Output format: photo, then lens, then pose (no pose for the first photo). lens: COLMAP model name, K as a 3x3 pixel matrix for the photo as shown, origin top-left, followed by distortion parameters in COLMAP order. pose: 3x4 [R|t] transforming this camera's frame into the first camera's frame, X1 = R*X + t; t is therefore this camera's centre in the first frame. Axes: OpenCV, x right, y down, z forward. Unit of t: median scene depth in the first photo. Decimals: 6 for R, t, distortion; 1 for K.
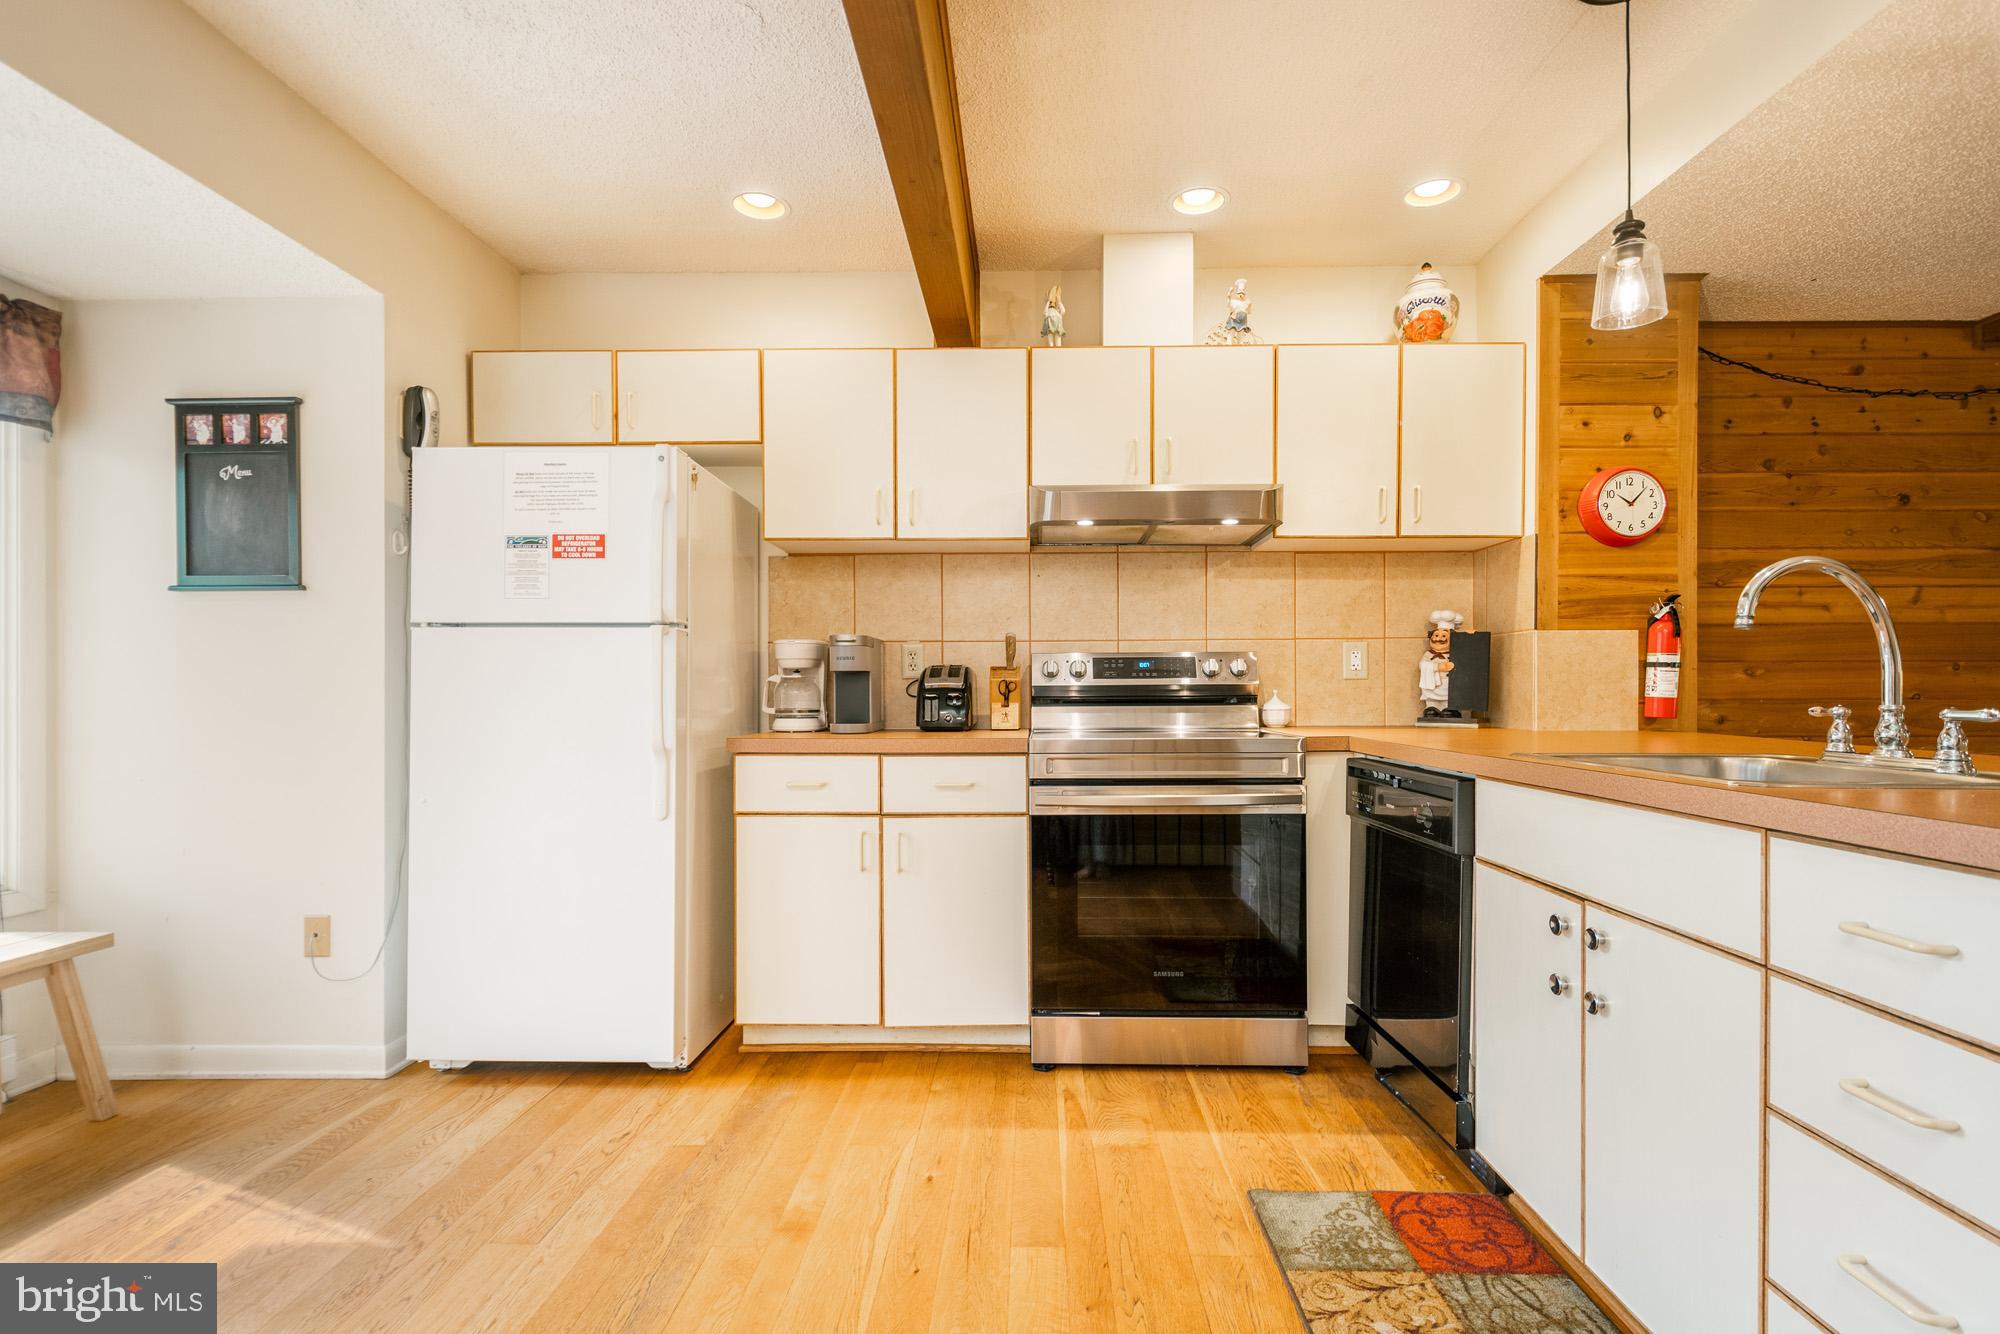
lens RADIAL K [[962.4, 0, 1003.7], [0, 962.4, 687.9], [0, 0, 1]] dist [0.001813, -0.002052]
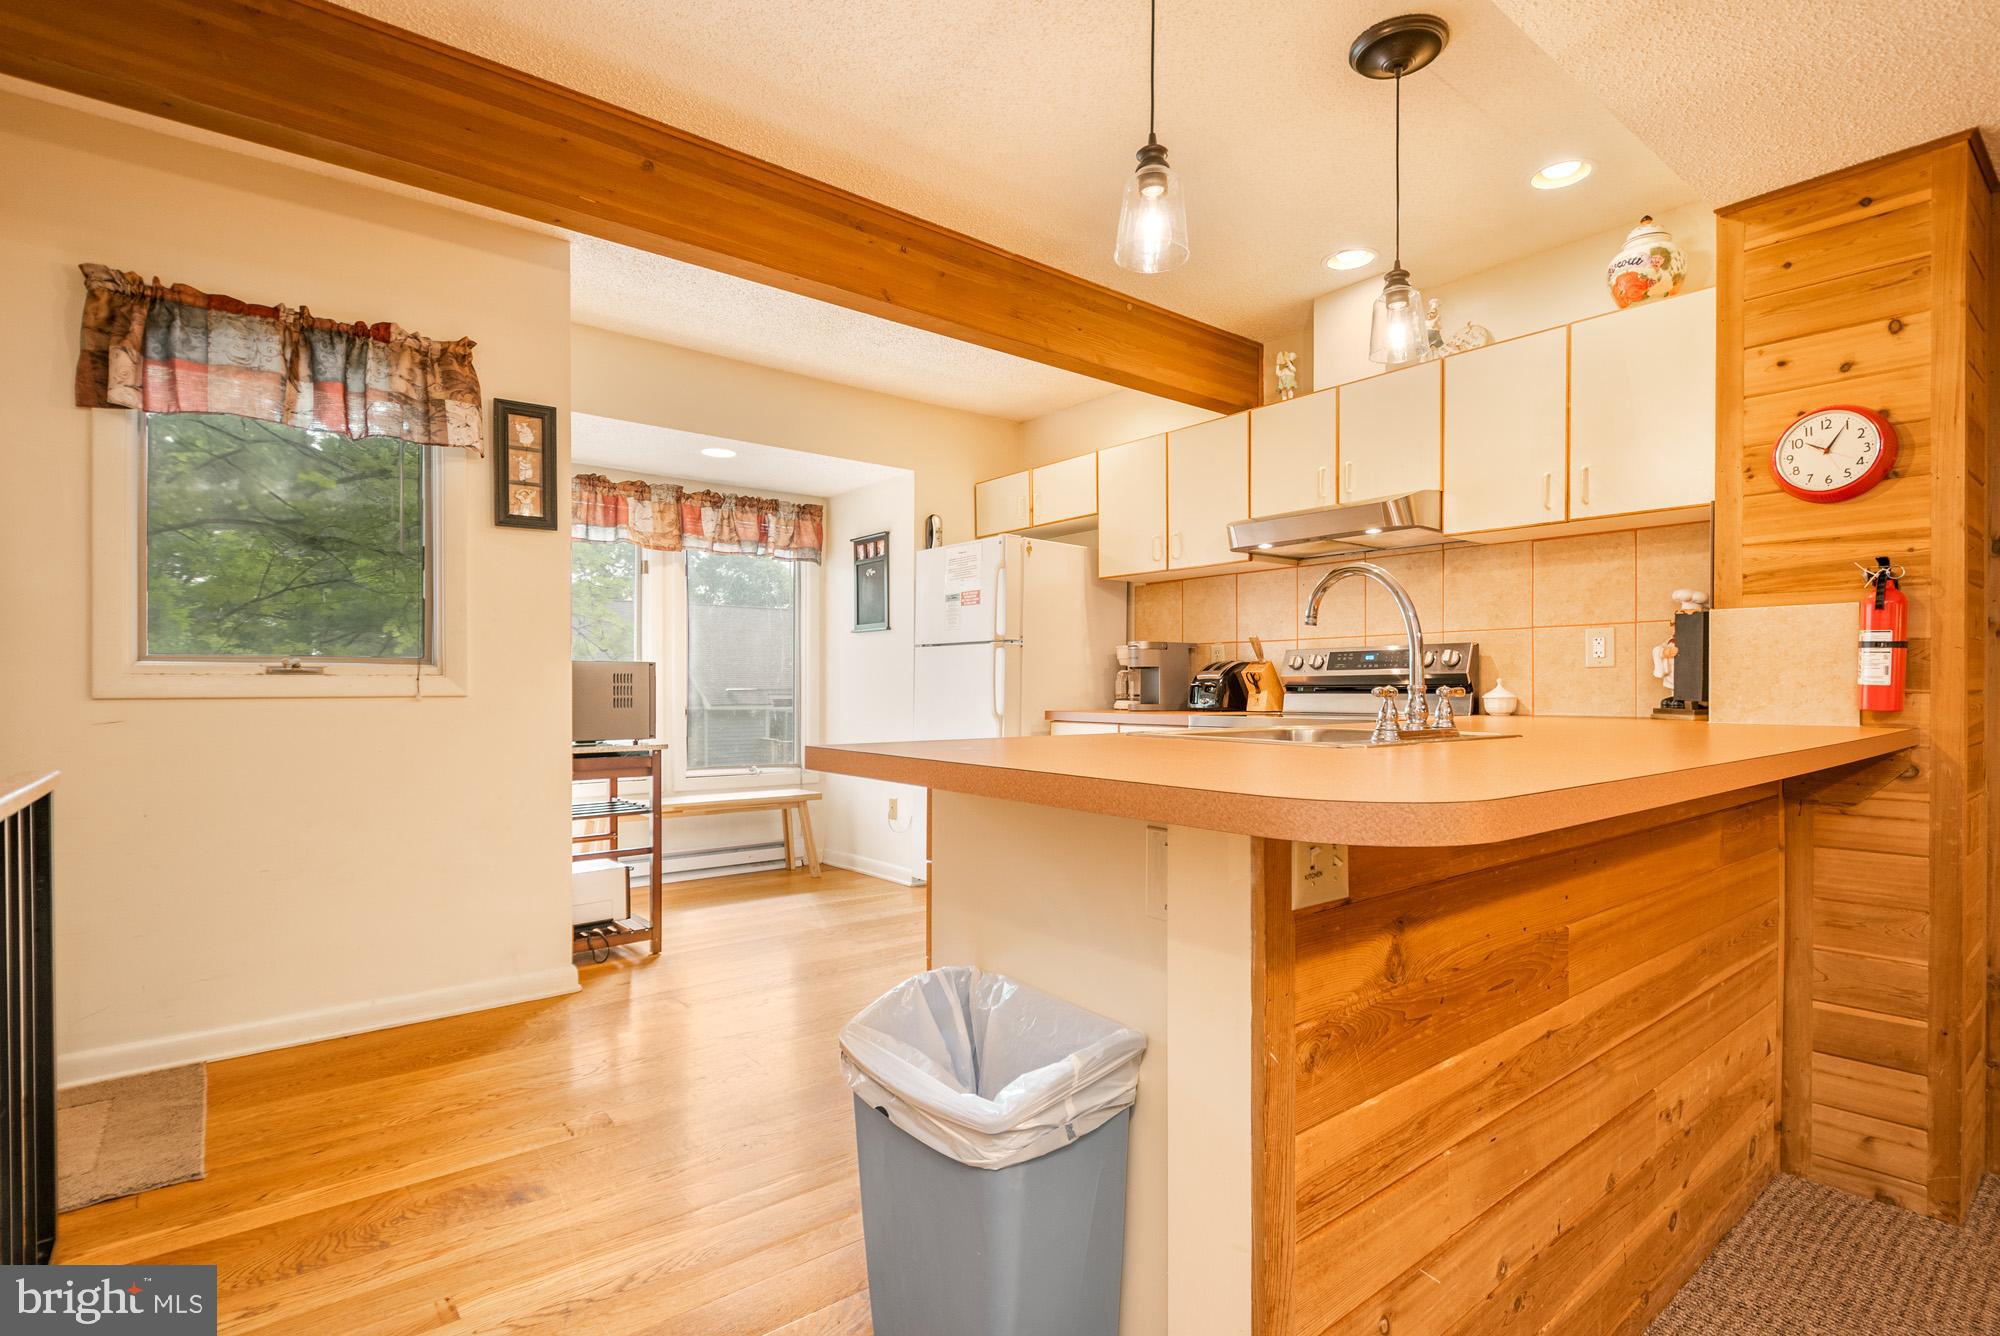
lens RADIAL K [[962.4, 0, 999.7], [0, 962.4, 676.1], [0, 0, 1]] dist [0.001813, -0.002052]
pose [[0.644737, -0.007296, -0.764370, 0.807339], [0.001203, 0.999963, -0.008529, 0.008212], [0.764404, 0.004579, 0.644721, -0.073631]]
